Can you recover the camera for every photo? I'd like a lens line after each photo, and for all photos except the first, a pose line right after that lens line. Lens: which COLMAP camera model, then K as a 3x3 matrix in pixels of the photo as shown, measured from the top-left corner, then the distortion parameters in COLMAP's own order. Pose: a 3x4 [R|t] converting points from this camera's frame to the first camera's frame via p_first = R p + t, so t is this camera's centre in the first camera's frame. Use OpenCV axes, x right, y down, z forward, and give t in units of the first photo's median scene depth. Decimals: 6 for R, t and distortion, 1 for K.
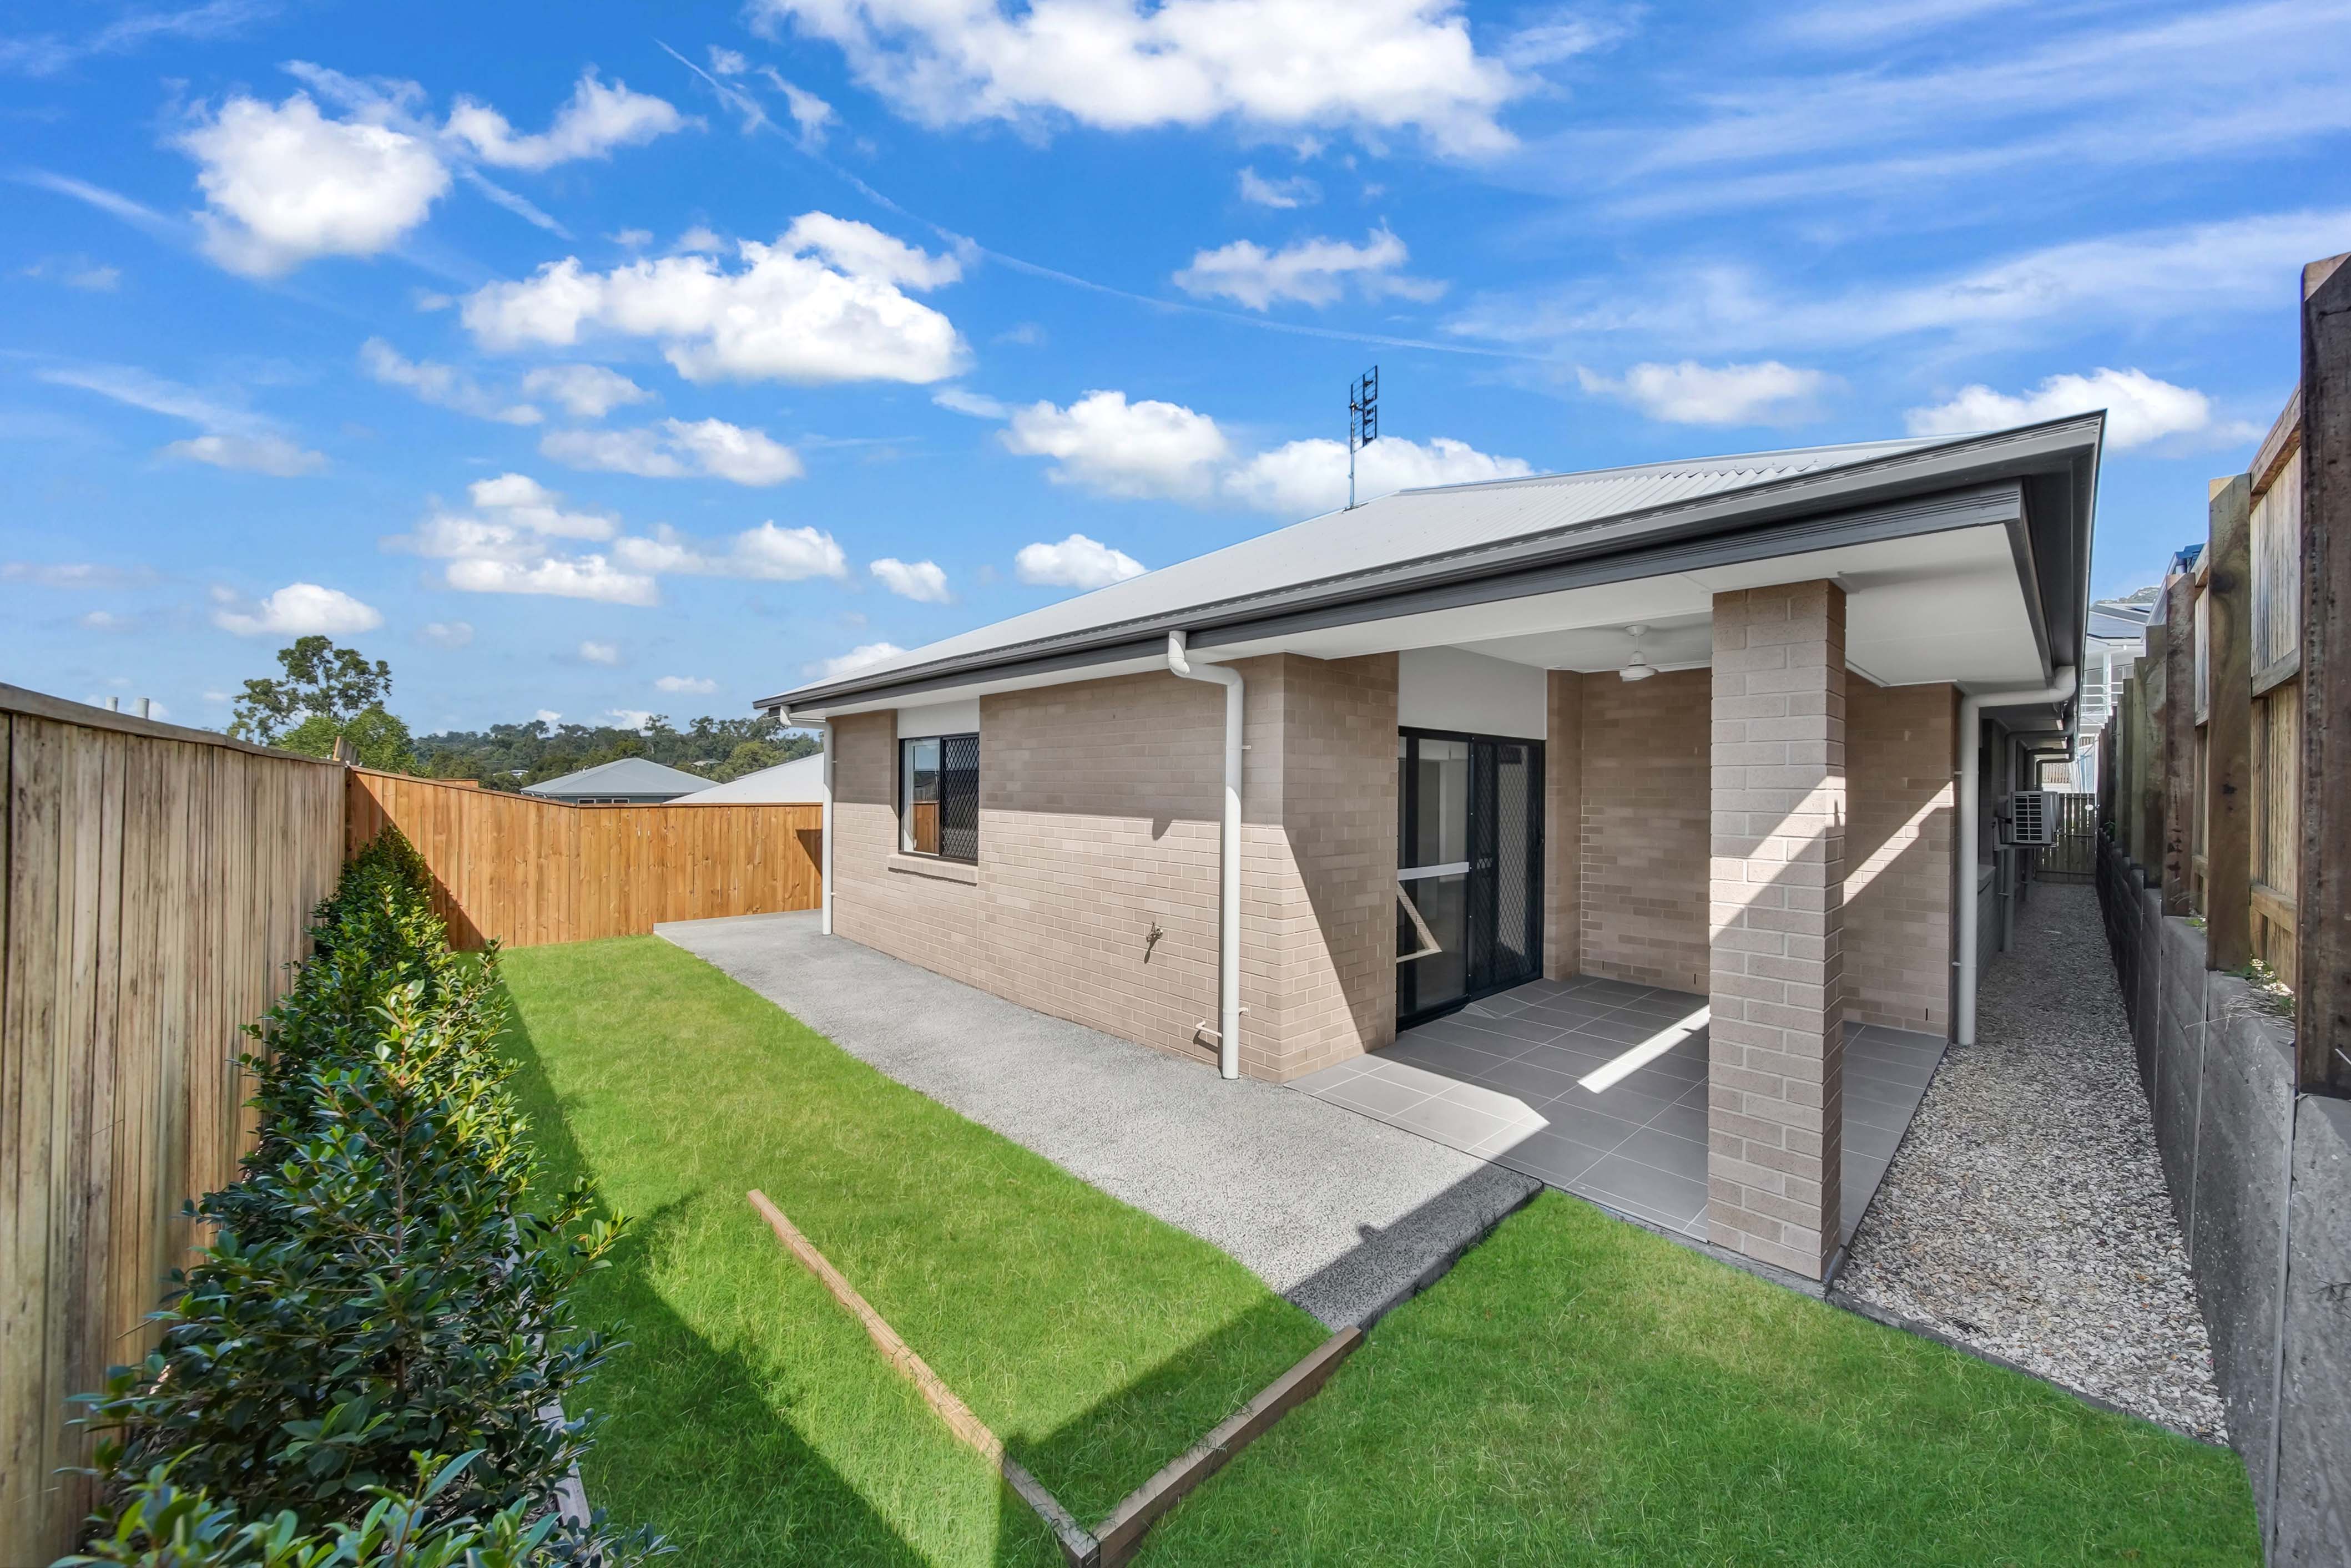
lens RADIAL K [[857.3, 0, 1175.5], [0, 857.3, 784.0], [0, 0, 1]] dist [-0.000067, -0.000003]
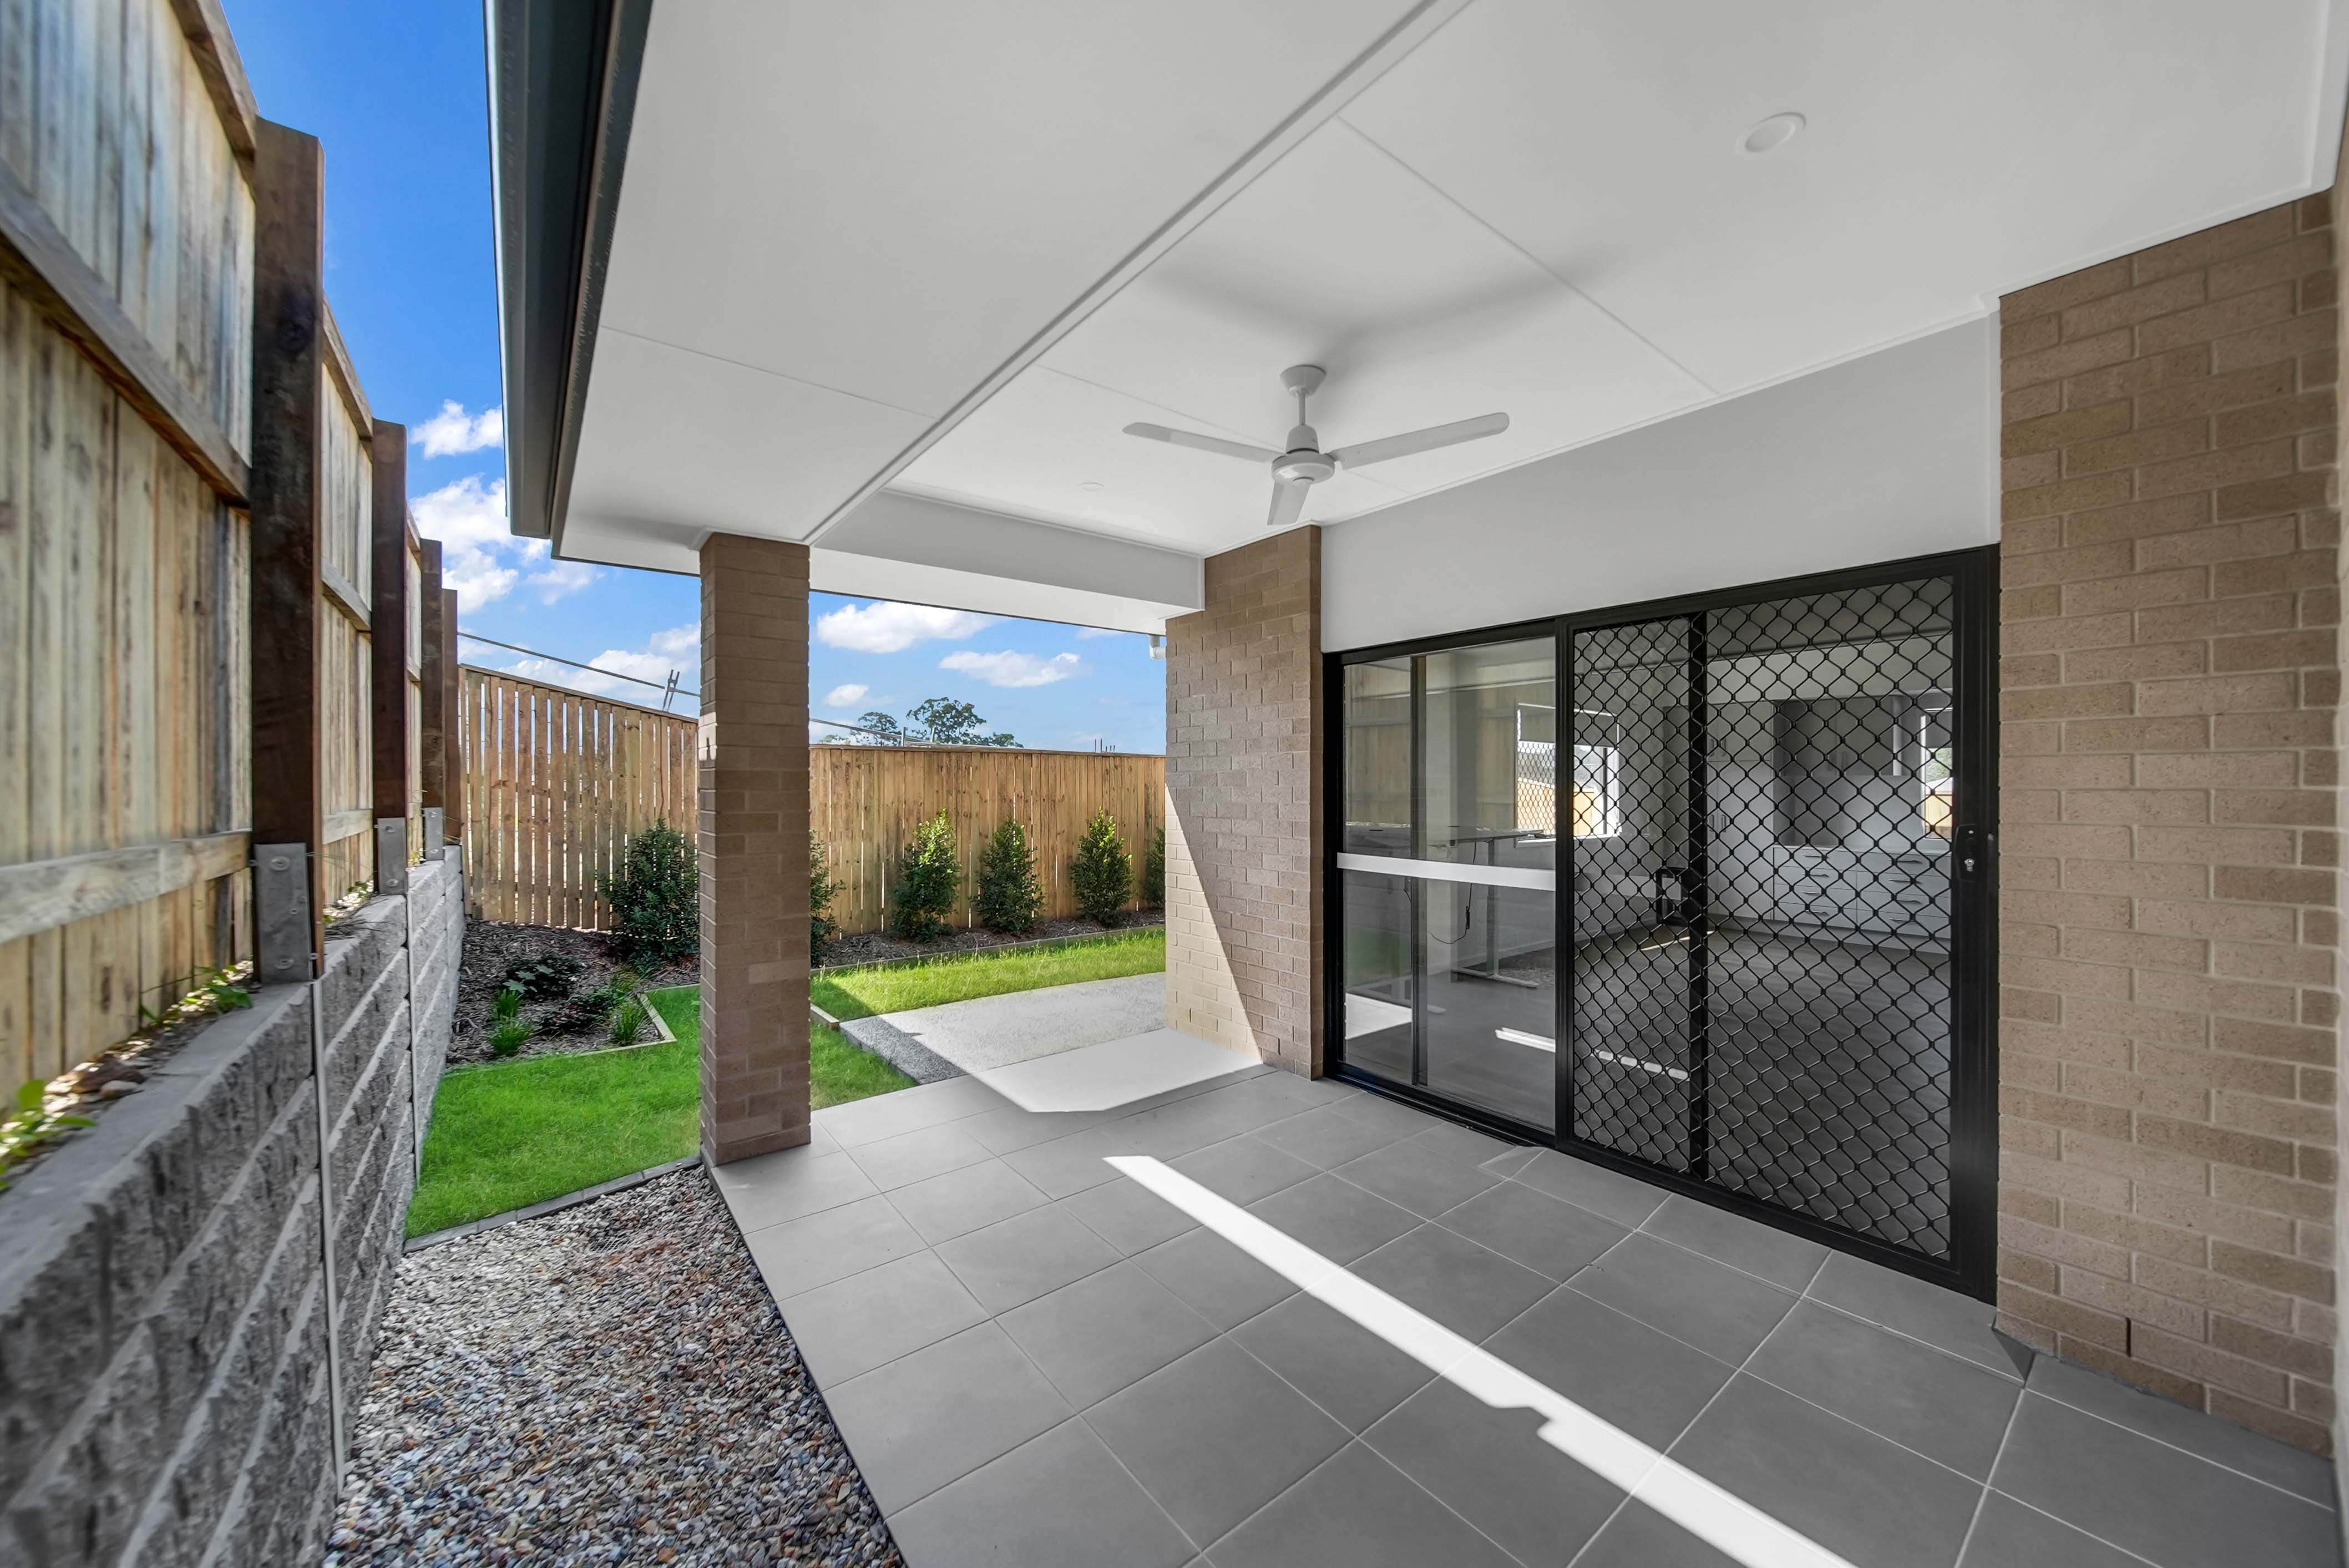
lens RADIAL K [[838.4, 0, 1174.5], [0, 838.4, 784.0], [0, 0, 1]] dist [-0.000126, -0.000008]
pose [[-0.092722, -0.009811, -0.995644, 1.101430], [0.002771, 0.999945, -0.010112, 0.057030], [0.995688, -0.003696, -0.092690, 1.051018]]
